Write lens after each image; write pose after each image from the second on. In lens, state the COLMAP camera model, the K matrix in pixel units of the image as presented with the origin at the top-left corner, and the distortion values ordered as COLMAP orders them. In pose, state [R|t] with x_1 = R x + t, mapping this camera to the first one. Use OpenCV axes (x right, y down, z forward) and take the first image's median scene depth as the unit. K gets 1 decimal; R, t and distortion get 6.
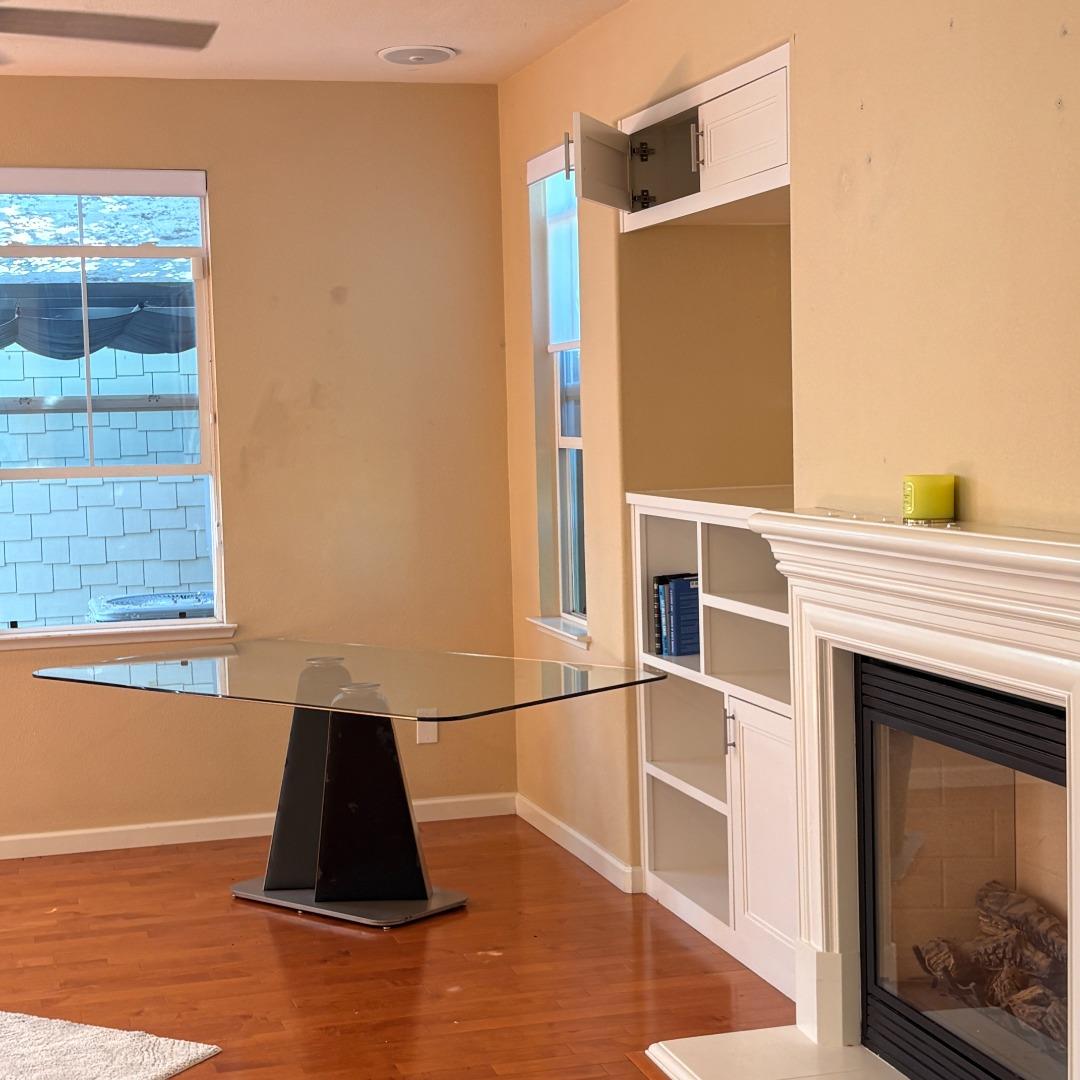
lens RADIAL K [[1939.4, 0, 540.0], [0, 1939.4, 540.0], [0, 0, 1]] dist [0.262614, -1.025164]
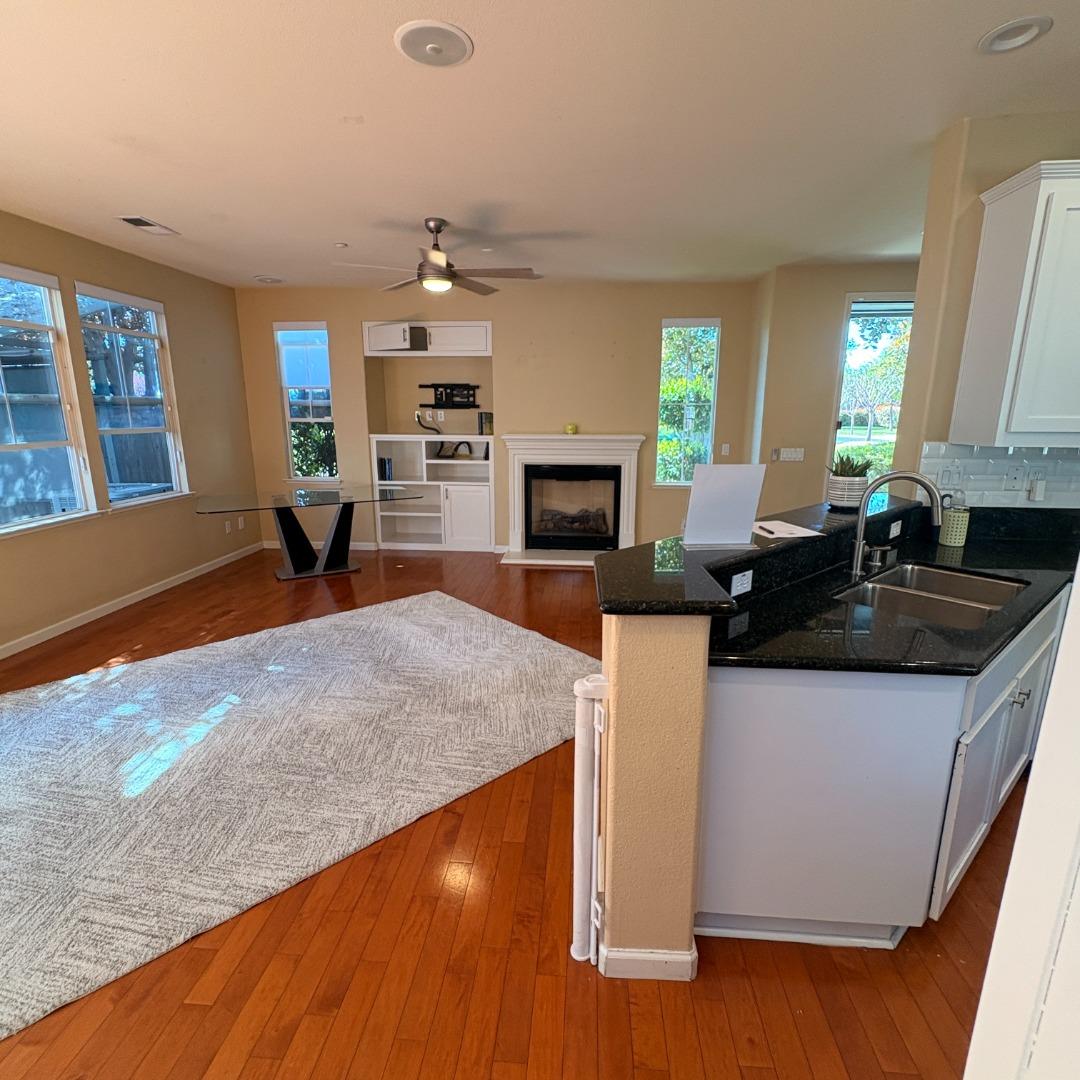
lens RADIAL K [[573.8, 0, 544.2], [0, 573.8, 538.8], [0, 0, 1]] dist [0.000990, 0.001157]
pose [[0.342596, -0.177993, 0.922468, -0.828743], [0.053048, 0.983987, 0.170162, 0.001115], [-0.937984, -0.009362, 0.346552, 0.373265]]
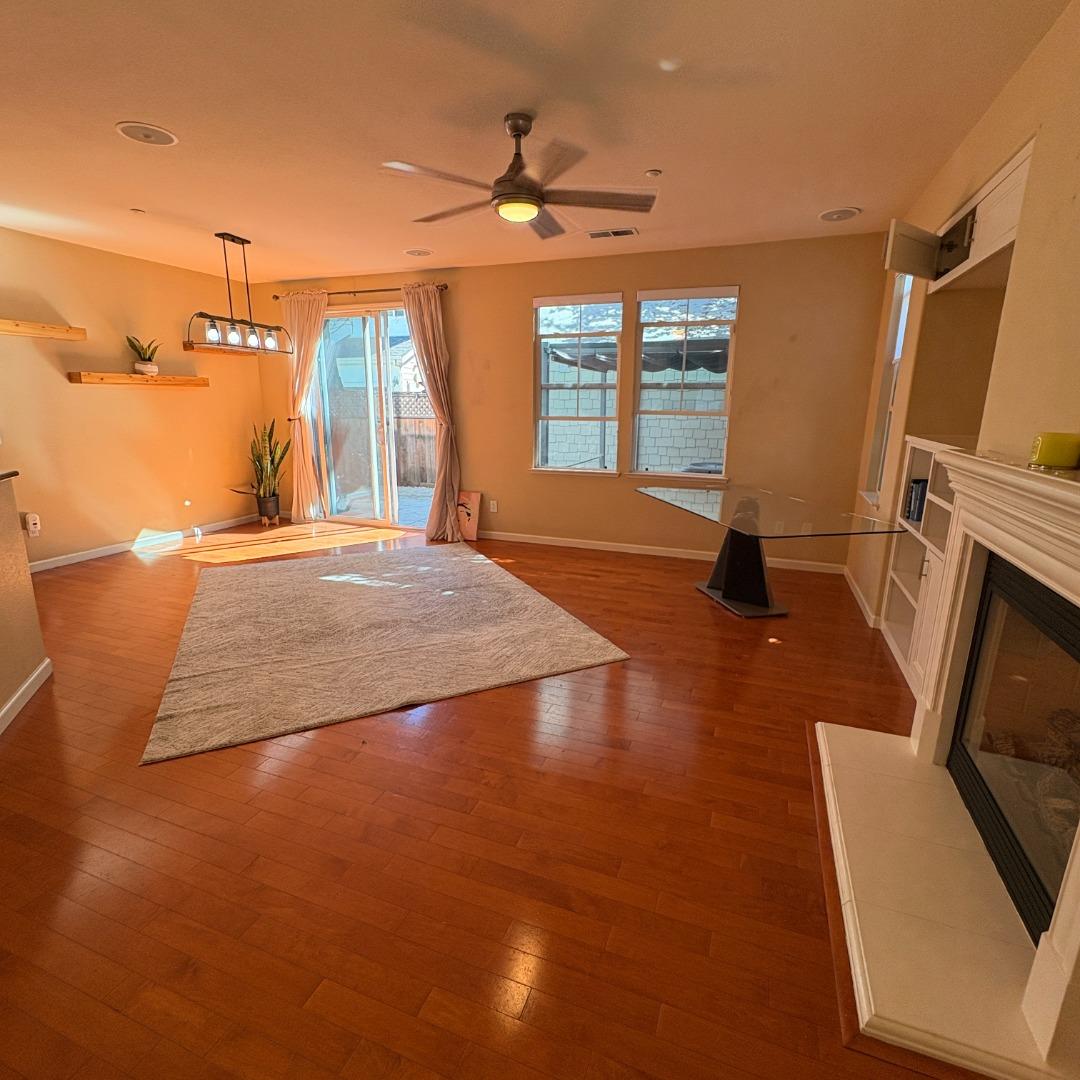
lens RADIAL K [[573.8, 0, 544.2], [0, 573.8, 538.8], [0, 0, 1]] dist [0.000990, 0.001157]
pose [[0.801425, 0.172788, -0.572593, 0.104914], [-0.070763, 0.978029, 0.196091, -0.010002], [0.593895, -0.116633, 0.796044, 0.321097]]
